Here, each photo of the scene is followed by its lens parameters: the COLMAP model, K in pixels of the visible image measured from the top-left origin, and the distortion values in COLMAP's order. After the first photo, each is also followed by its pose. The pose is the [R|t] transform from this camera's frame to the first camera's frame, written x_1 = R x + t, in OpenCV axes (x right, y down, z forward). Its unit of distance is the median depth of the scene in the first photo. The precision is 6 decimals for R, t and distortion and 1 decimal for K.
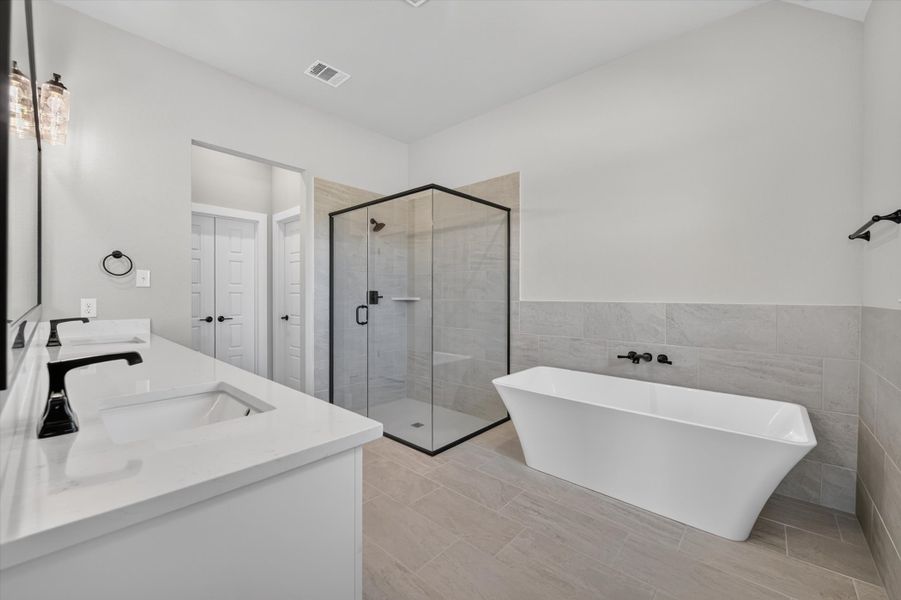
lens RADIAL K [[362.9, 0, 451.9], [0, 362.9, 295.8], [0, 0, 1]] dist [-0.009282, -0.000102]
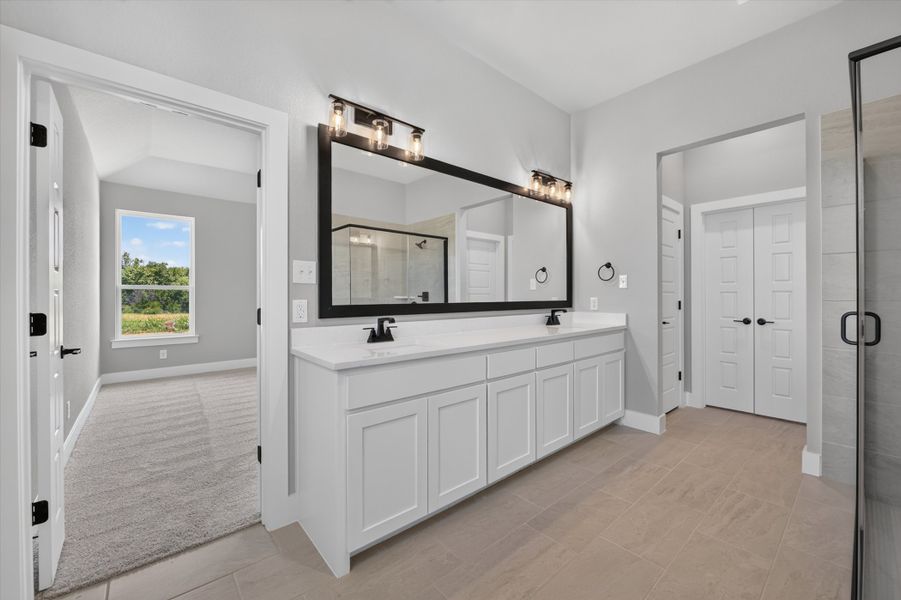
lens RADIAL K [[362.9, 0, 453.5], [0, 362.9, 296.1], [0, 0, 1]] dist [-0.009282, -0.000102]
pose [[-0.133569, 0.003476, -0.991033, 0.329507], [-0.000319, 0.999994, 0.003551, -0.001391], [0.991039, 0.000791, -0.133567, 0.388746]]
